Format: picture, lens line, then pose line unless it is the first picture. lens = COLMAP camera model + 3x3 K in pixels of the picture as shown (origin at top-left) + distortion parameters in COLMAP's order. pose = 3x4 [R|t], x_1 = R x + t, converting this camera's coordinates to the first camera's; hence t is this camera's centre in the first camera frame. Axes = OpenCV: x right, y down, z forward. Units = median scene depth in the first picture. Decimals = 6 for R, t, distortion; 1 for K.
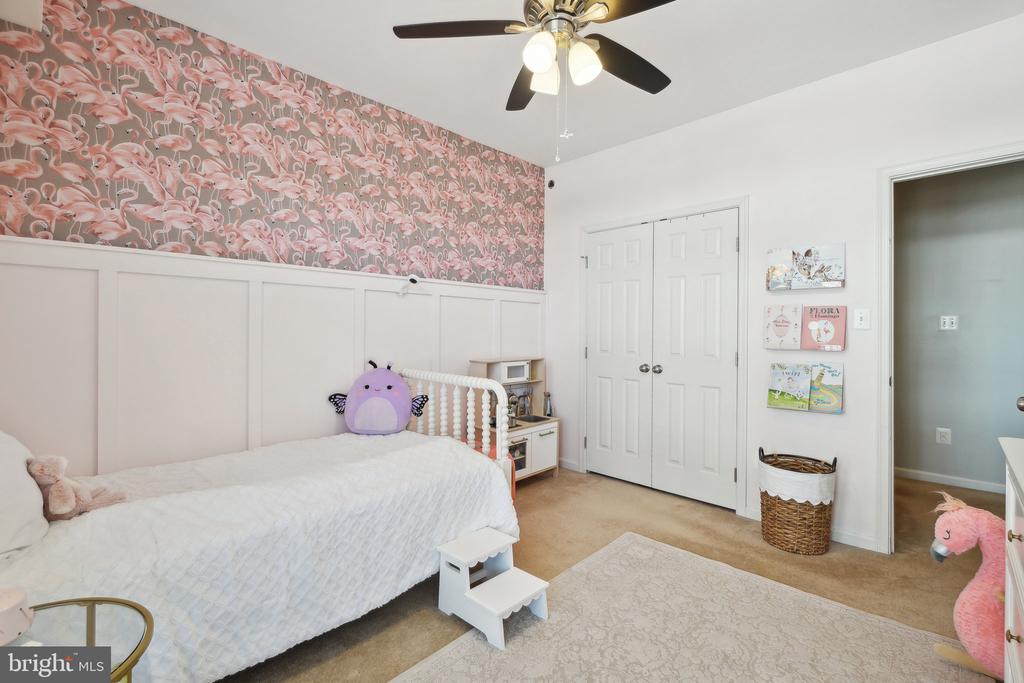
lens RADIAL K [[455.6, 0, 509.5], [0, 455.6, 336.9], [0, 0, 1]] dist [-0.005454, -0.000402]
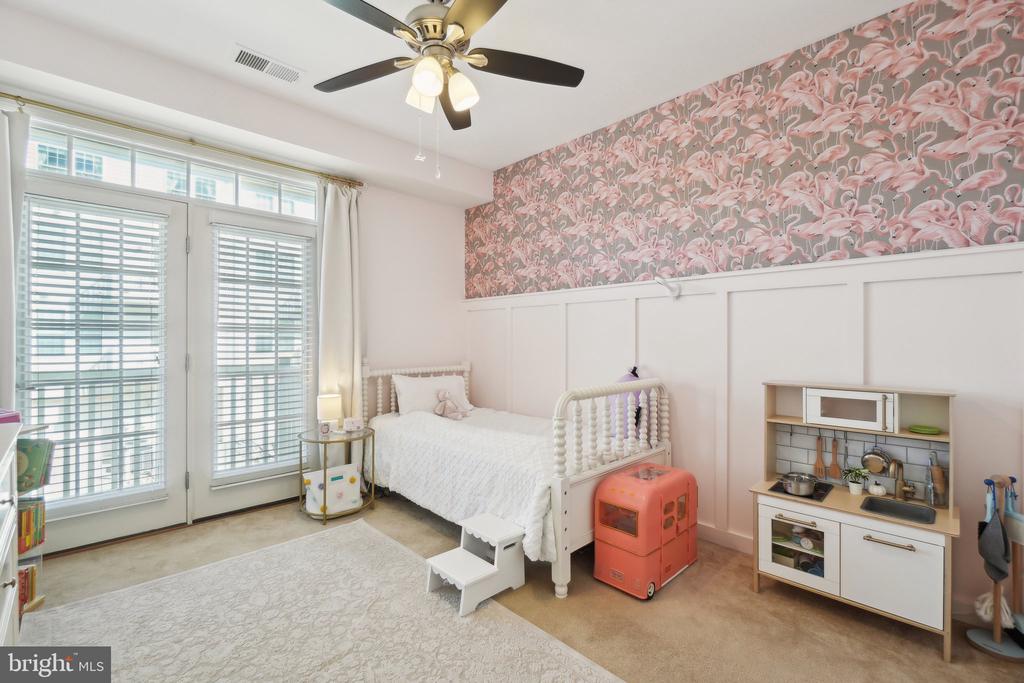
lens RADIAL K [[455.6, 0, 509.5], [0, 455.6, 336.9], [0, 0, 1]] dist [-0.005454, -0.000402]
pose [[-0.035243, -0.008541, -0.999342, 0.590702], [-0.008107, 0.999933, -0.008260, -0.004253], [0.999346, 0.007810, -0.035310, 0.605565]]
